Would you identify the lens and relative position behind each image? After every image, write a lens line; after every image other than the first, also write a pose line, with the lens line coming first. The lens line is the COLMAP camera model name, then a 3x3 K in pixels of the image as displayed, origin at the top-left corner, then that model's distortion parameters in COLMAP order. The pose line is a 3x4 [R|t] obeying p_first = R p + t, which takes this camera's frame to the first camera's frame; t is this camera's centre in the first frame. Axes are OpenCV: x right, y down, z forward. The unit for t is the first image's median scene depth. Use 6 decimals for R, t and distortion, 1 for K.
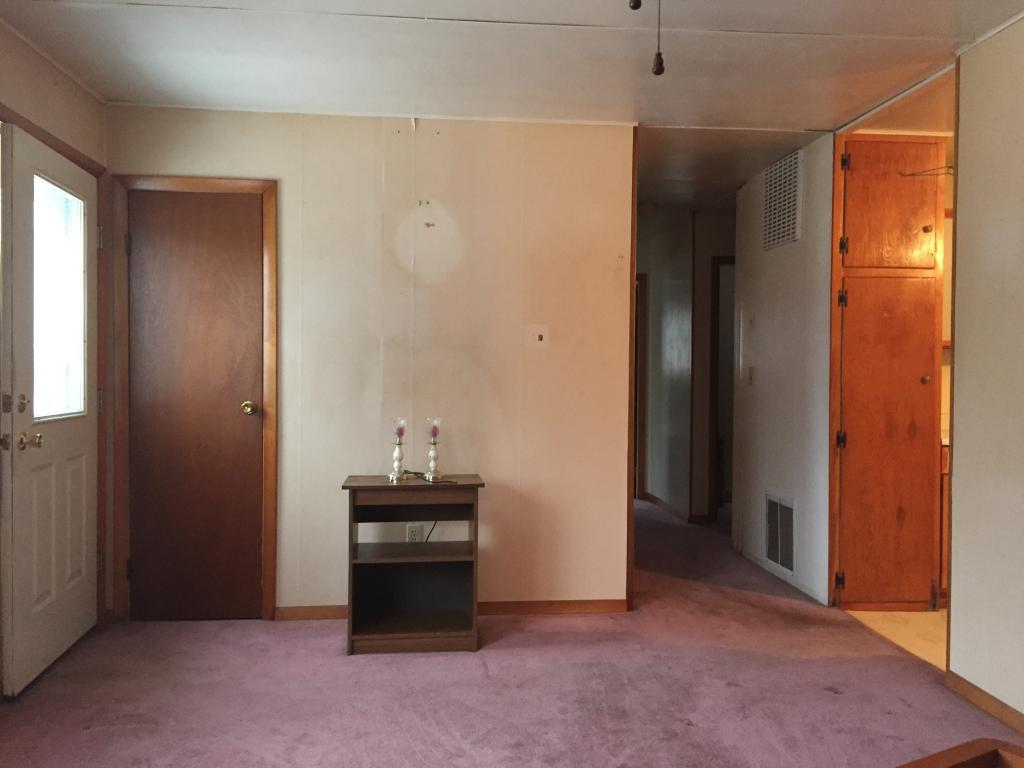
lens RADIAL K [[863.0, 0, 511.6], [0, 863.0, 383.6], [0, 0, 1]] dist [0.056462, 0.006771]
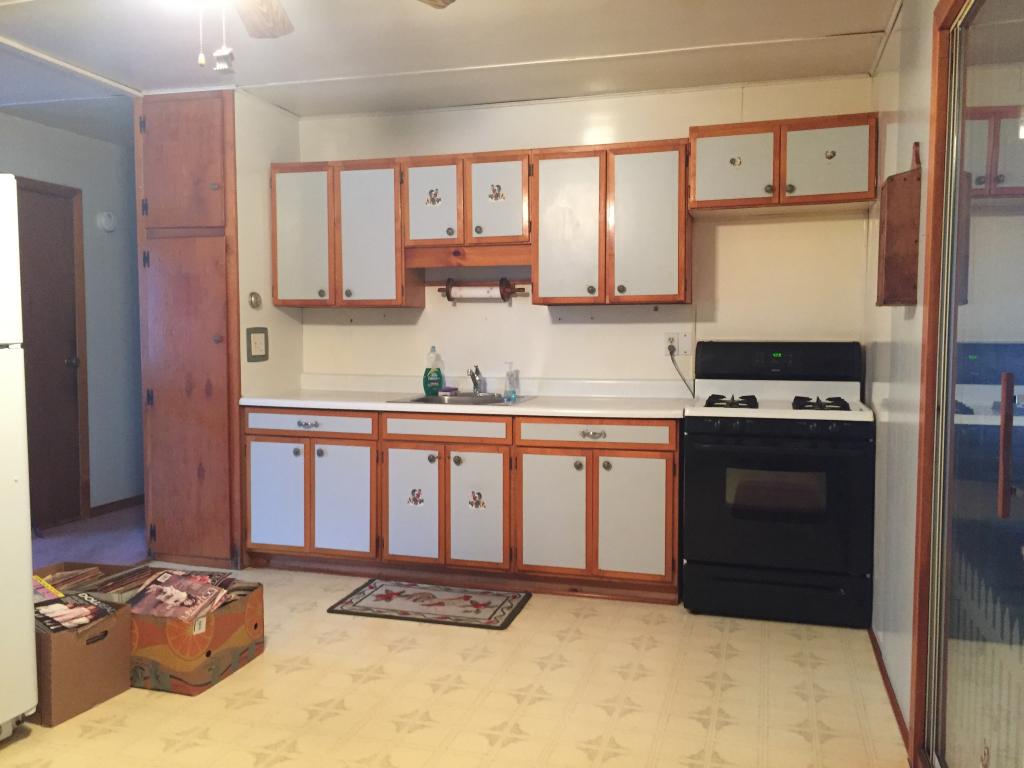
lens RADIAL K [[863.0, 0, 512.1], [0, 863.0, 383.6], [0, 0, 1]] dist [0.056462, 0.006771]
pose [[0.927520, 0.022353, -0.373106, 1.155534], [0.000753, 0.998096, 0.061667, -0.015322], [0.373774, -0.057479, 0.925737, 0.205771]]
